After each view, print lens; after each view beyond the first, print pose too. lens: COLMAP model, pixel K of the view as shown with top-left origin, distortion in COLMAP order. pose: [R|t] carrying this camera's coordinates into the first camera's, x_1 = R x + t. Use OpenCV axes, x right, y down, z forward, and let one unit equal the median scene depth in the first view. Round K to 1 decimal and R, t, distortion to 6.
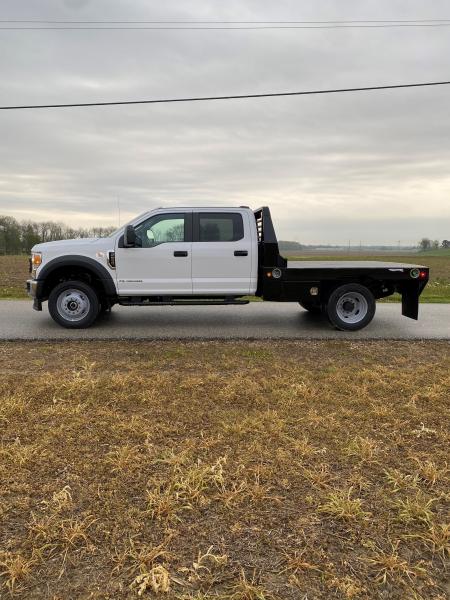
lens RADIAL K [[463.6, 0, 223.4], [0, 463.6, 299.5], [0, 0, 1]] dist [0.022894, -0.046148]
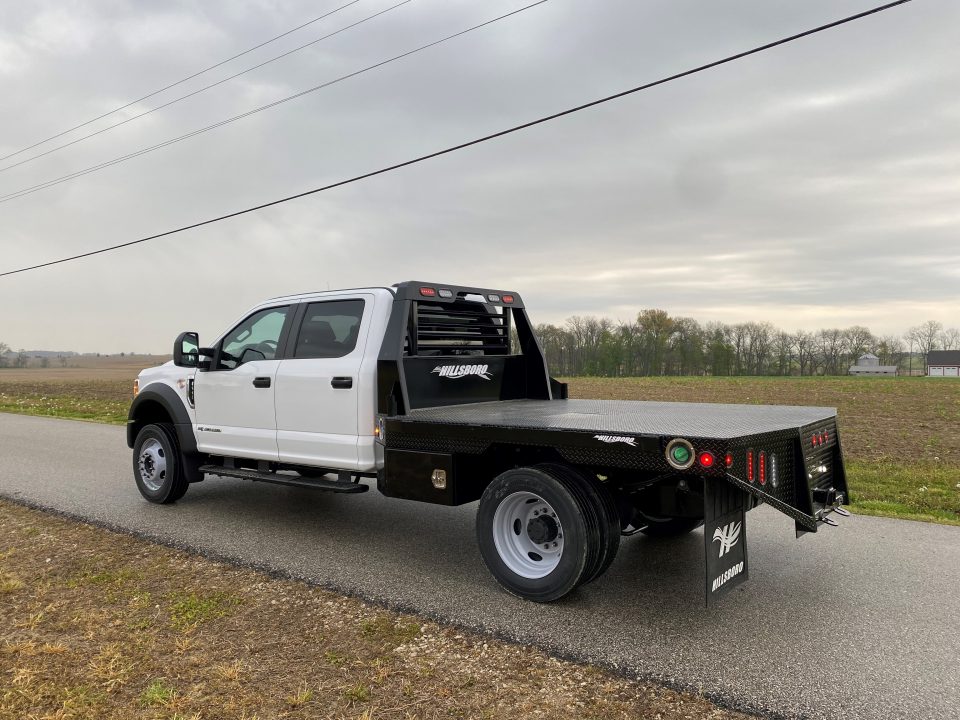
lens RADIAL K [[741.8, 0, 483.6], [0, 741.8, 369.4], [0, 0, 1]] dist [0.022894, -0.046148]
pose [[0.761468, 0.000150, -0.648202, 0.631740], [-0.067045, 0.994655, -0.078530, -0.062895], [0.644726, 0.103257, 0.757408, 0.516349]]
